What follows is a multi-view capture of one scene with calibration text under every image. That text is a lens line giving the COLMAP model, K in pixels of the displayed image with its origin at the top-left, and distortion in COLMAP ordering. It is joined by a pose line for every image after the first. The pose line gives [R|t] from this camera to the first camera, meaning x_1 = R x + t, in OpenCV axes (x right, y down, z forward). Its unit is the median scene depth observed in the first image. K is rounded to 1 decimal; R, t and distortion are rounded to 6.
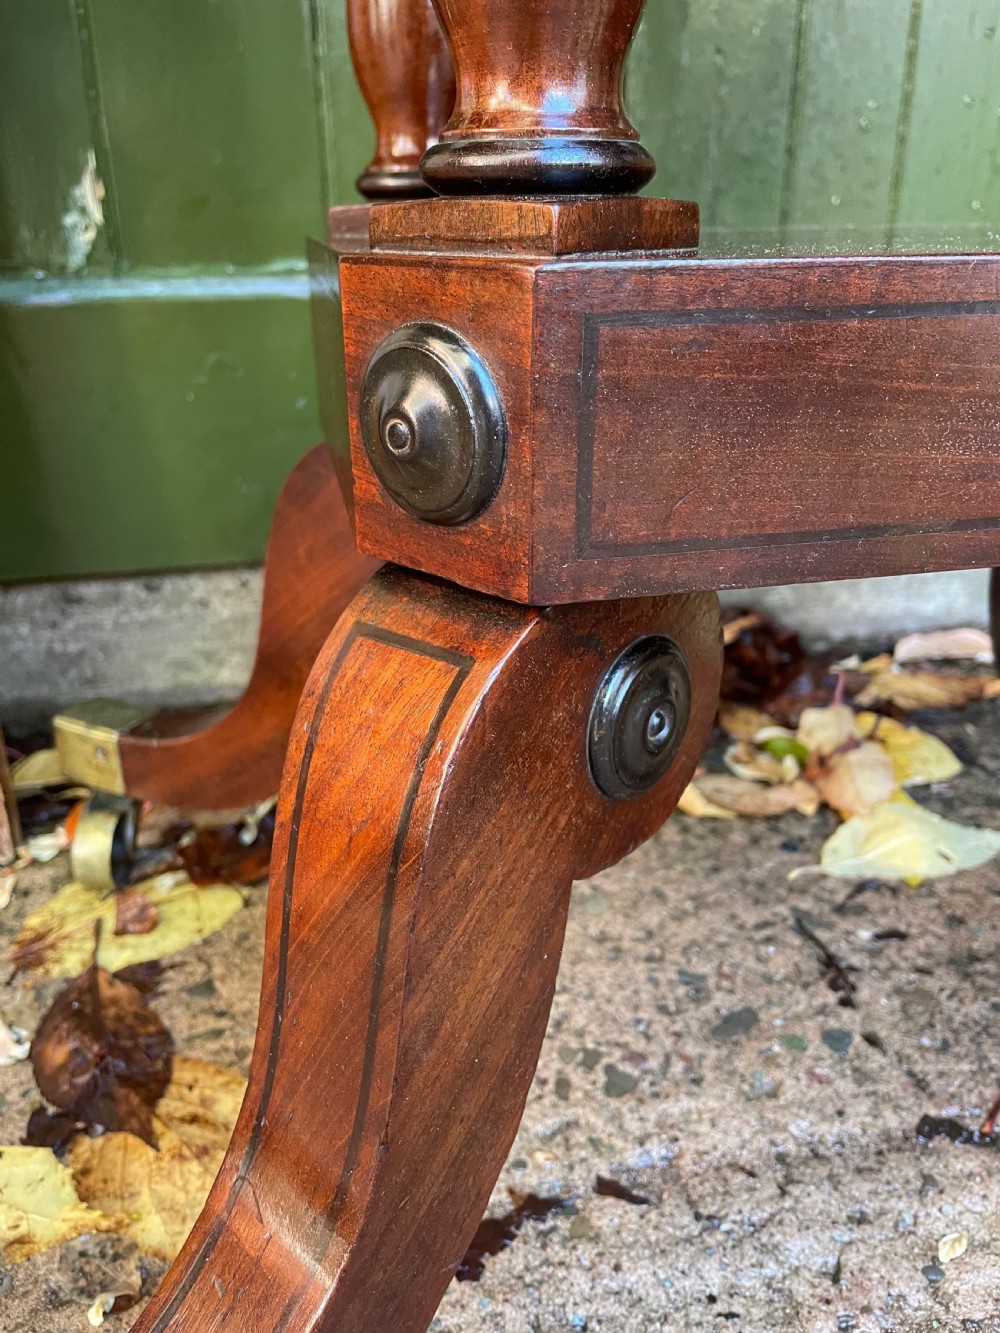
lens RADIAL K [[1023.4, 0, 493.1], [0, 1023.4, 674.2], [0, 0, 1]] dist [0.076336, -0.111622]
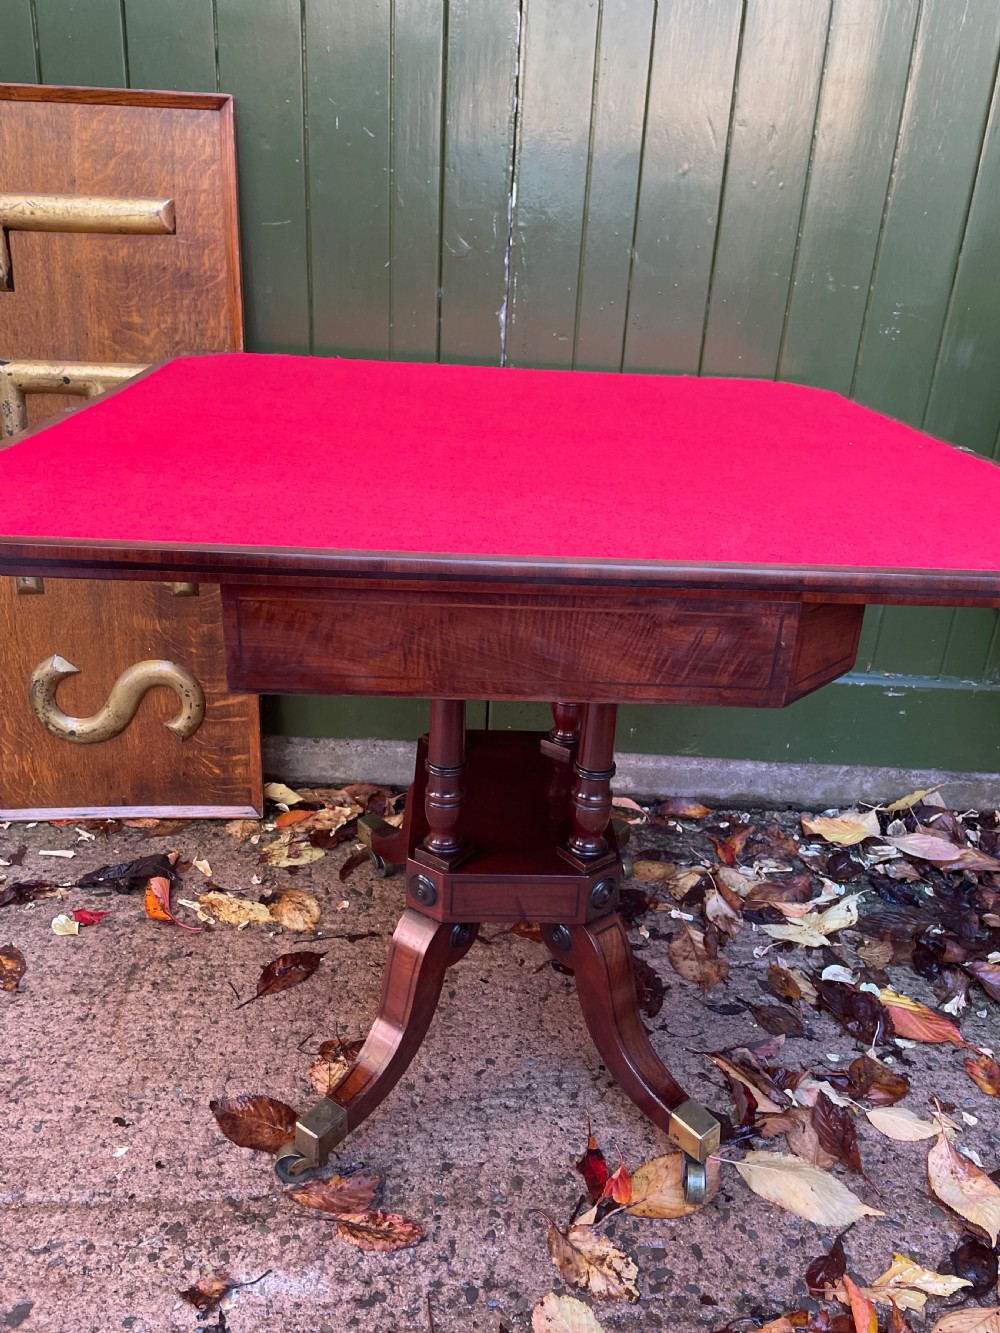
lens RADIAL K [[1023.1, 0, 511.2], [0, 1023.1, 657.6], [0, 0, 1]] dist [0.077231, -0.113057]
pose [[0.977645, 0.134839, -0.161332, 0.878682], [-0.139903, 0.989955, -0.020400, -0.466995], [0.156961, 0.042515, 0.986689, -2.433341]]
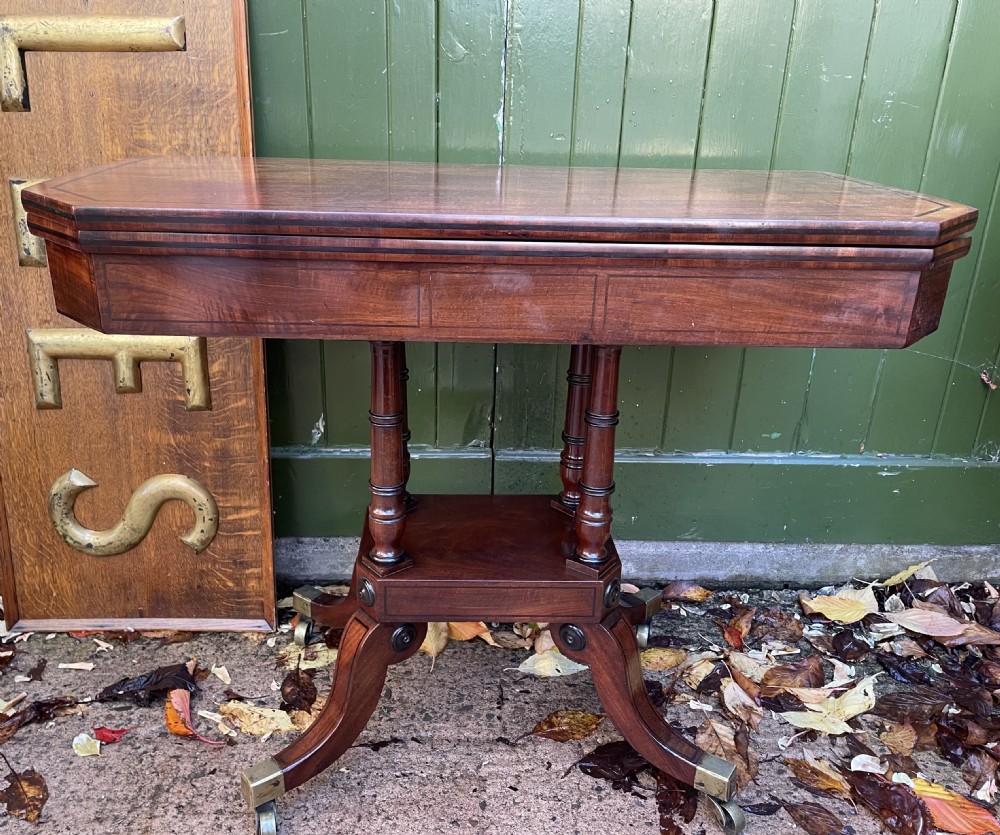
lens RADIAL K [[876.6, 0, 473.0], [0, 876.6, 421.9], [0, 0, 1]] dist [0.077733, -0.113855]
pose [[0.983260, 0.096391, -0.154622, 0.611428], [-0.102173, 0.994318, -0.029878, -0.545568], [0.150864, 0.045177, 0.987522, -2.002724]]
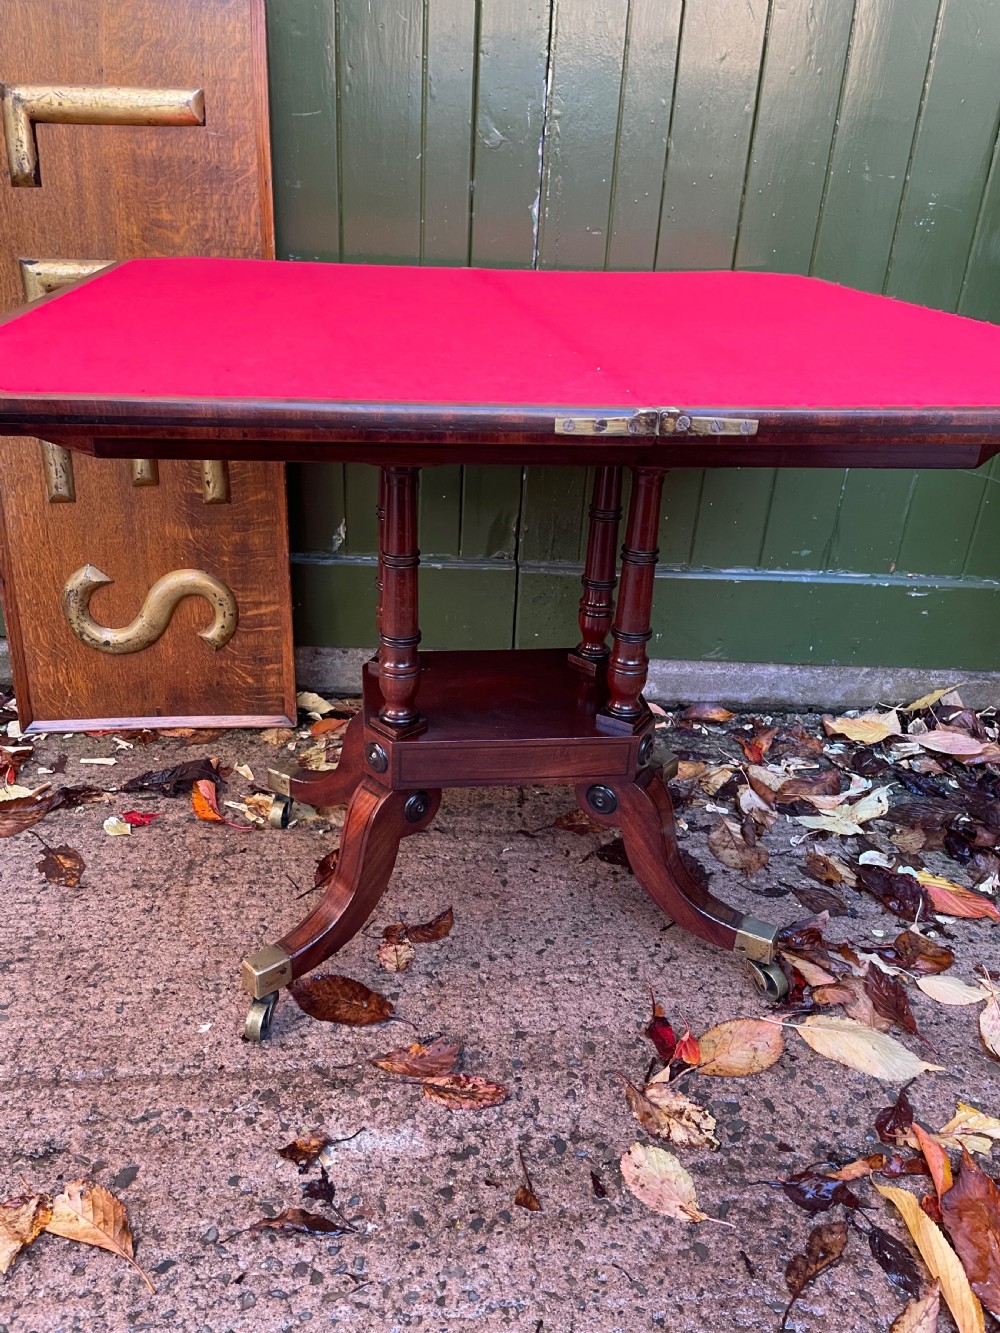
lens RADIAL K [[1023.1, 0, 488.9], [0, 1023.1, 659.6], [0, 0, 1]] dist [0.077231, -0.113057]
pose [[0.982457, 0.127472, -0.136121, 0.642491], [-0.124528, 0.991763, 0.029967, -0.278787], [0.138820, -0.012490, 0.990239, -2.498015]]
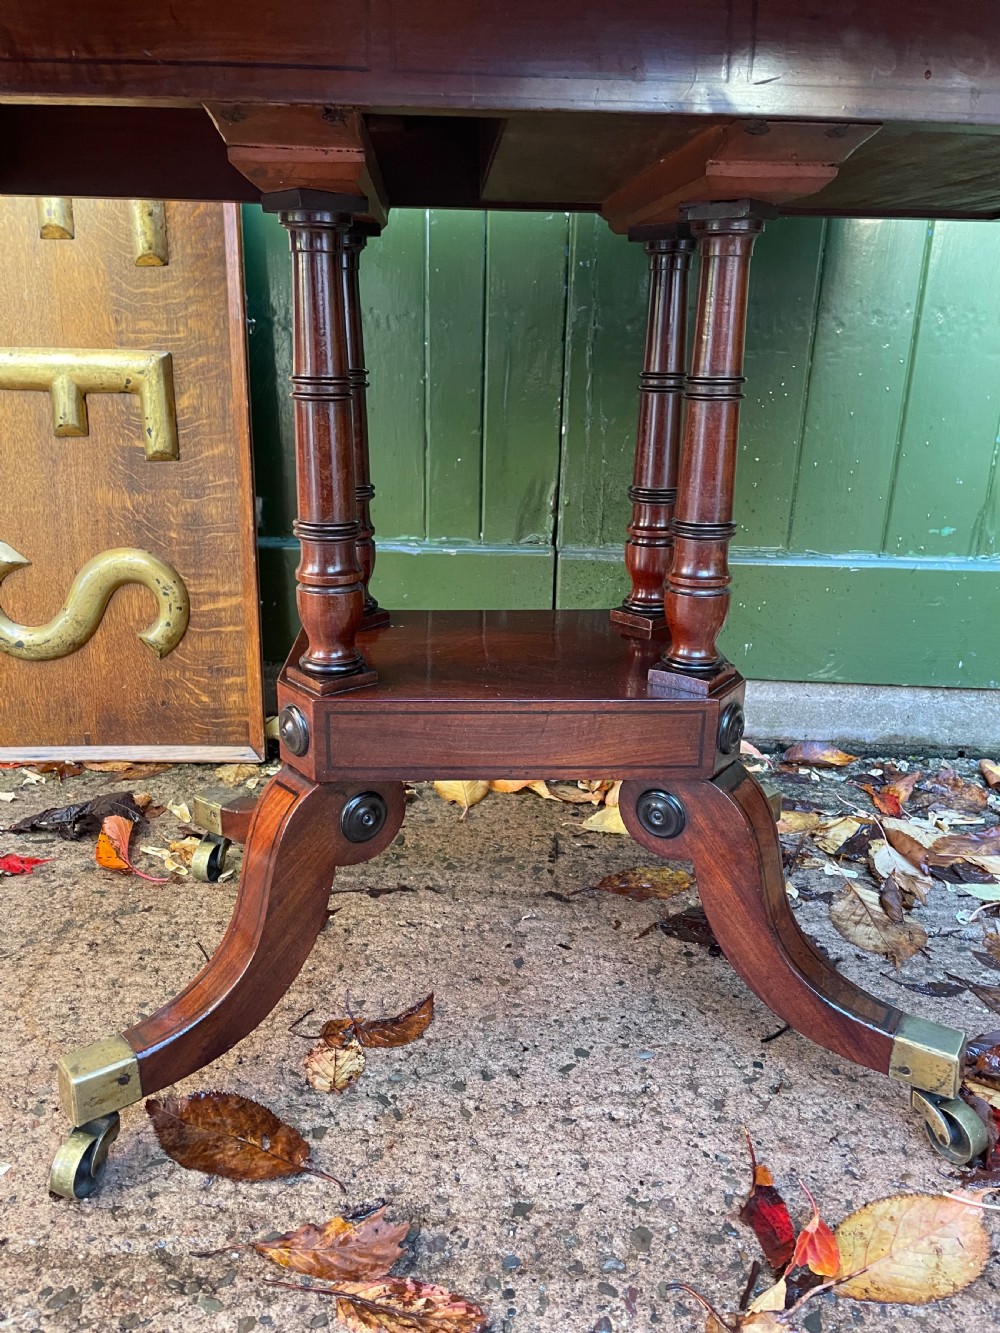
lens RADIAL K [[1023.1, 0, 485.7], [0, 1023.1, 660.4], [0, 0, 1]] dist [0.077231, -0.113057]
pose [[0.966251, 0.107356, -0.234167, 0.705643], [-0.131556, 0.987191, -0.090256, 0.076941], [0.221478, 0.118016, 0.967998, -1.500704]]
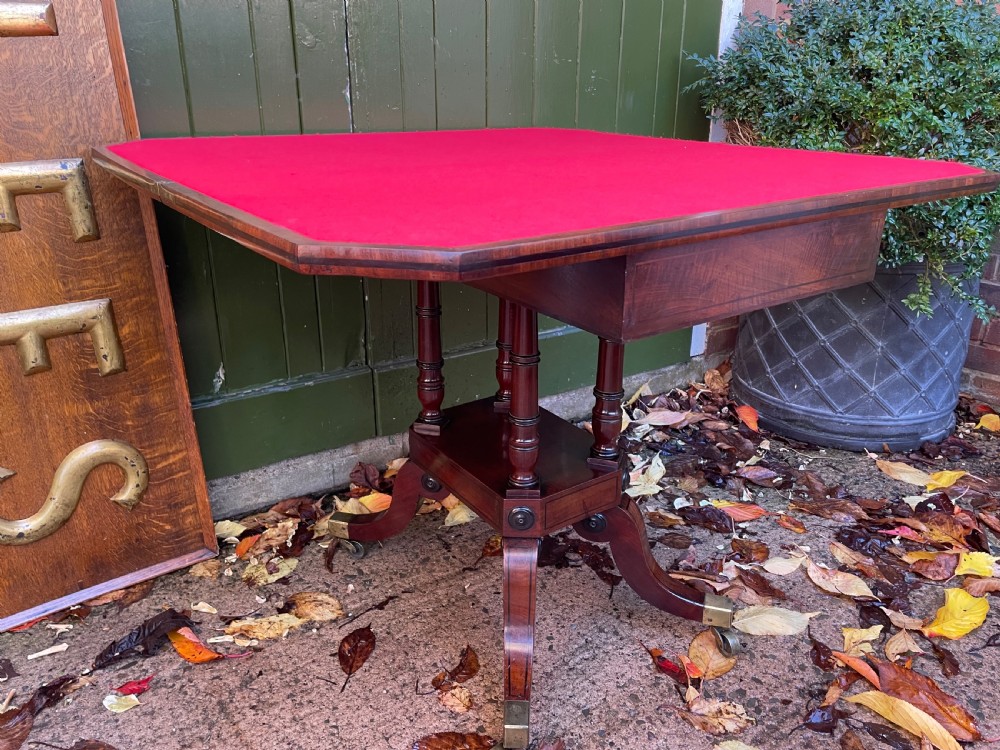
lens RADIAL K [[767.5, 0, 511.1], [0, 767.5, 365.4], [0, 0, 1]] dist [0.077231, -0.113057]
pose [[0.929743, -0.111629, 0.350880, -0.489305], [0.133030, 0.990406, -0.037408, -0.320555], [-0.343338, 0.081457, 0.935673, -2.276478]]
